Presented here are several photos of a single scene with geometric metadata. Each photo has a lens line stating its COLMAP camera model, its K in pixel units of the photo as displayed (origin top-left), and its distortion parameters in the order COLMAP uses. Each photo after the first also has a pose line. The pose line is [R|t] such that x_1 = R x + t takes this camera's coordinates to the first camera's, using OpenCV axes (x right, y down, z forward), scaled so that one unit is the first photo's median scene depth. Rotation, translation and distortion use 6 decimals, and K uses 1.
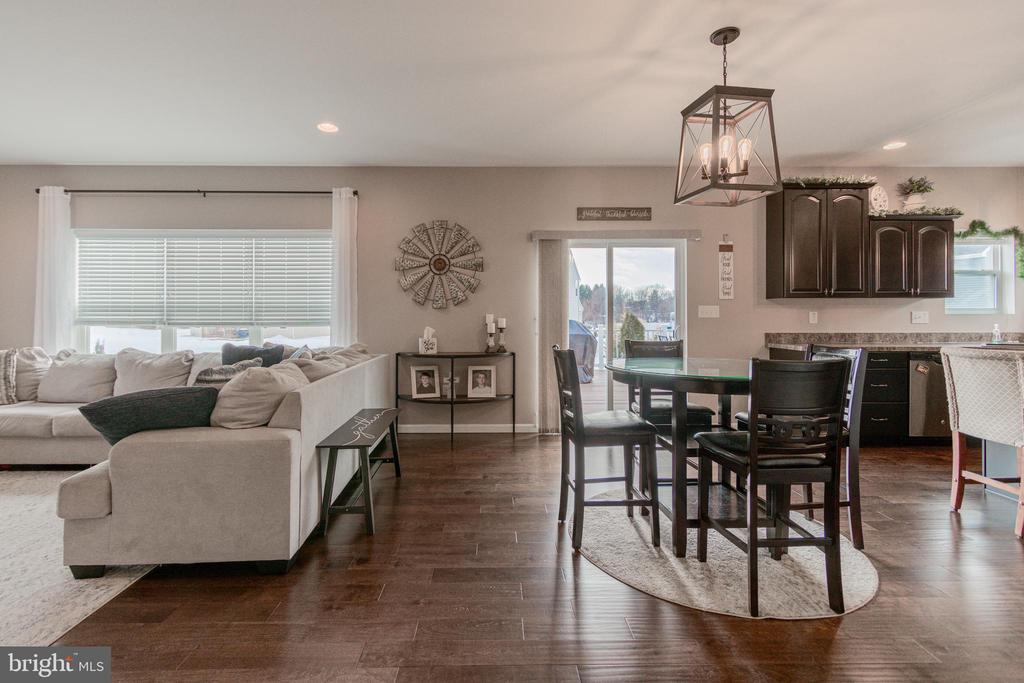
lens RADIAL K [[468.9, 0, 497.6], [0, 468.9, 317.5], [0, 0, 1]] dist [0.004574, -0.001425]
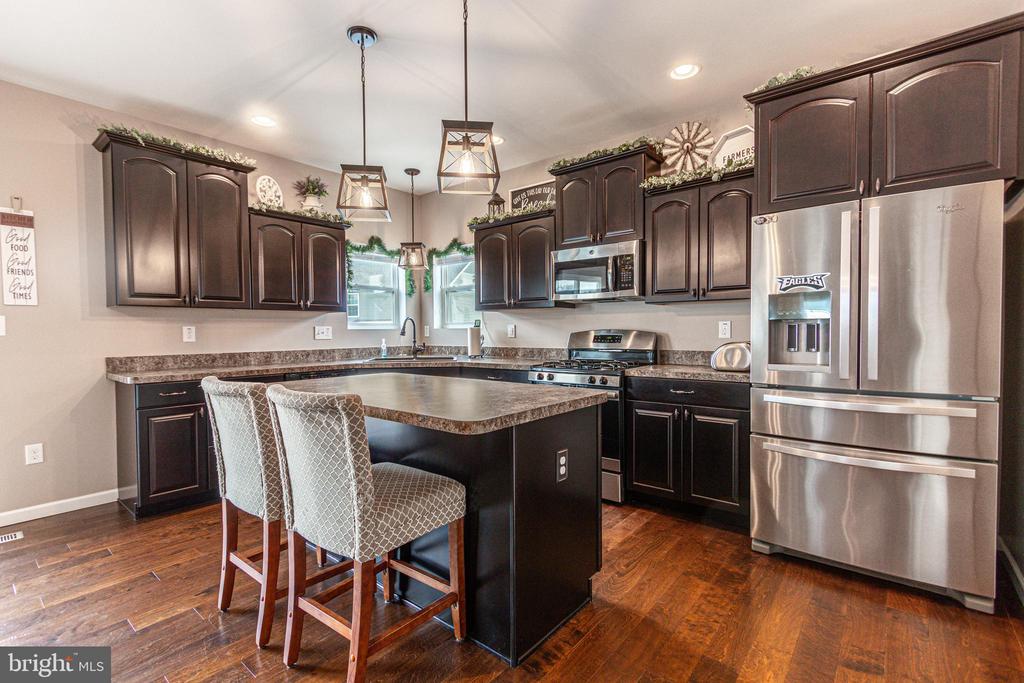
lens RADIAL K [[468.9, 0, 486.6], [0, 468.9, 342.0], [0, 0, 1]] dist [0.004574, -0.001425]
pose [[0.674972, -0.020990, 0.737545, 0.466893], [0.000112, 0.999598, 0.028344, -0.008939], [-0.737843, -0.019049, 0.674703, 0.152602]]
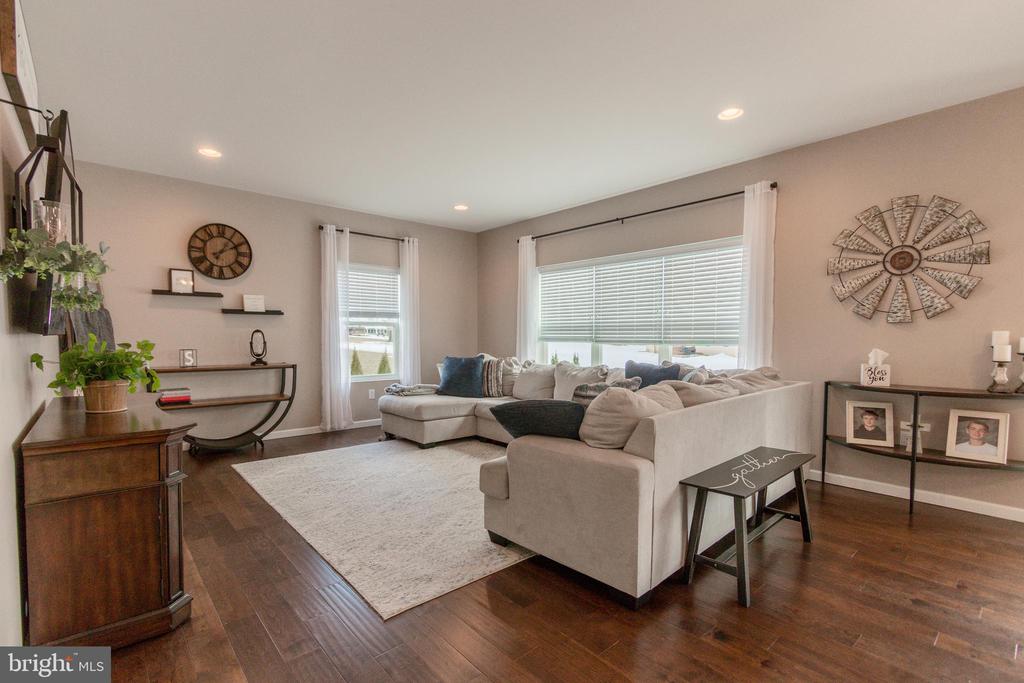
lens RADIAL K [[468.9, 0, 508.3], [0, 468.9, 357.0], [0, 0, 1]] dist [0.004574, -0.001425]
pose [[0.652185, 0.035565, -0.757225, 0.031625], [-0.000532, 0.998920, 0.046458, -0.000922], [0.758060, -0.029896, 0.651500, 0.092057]]
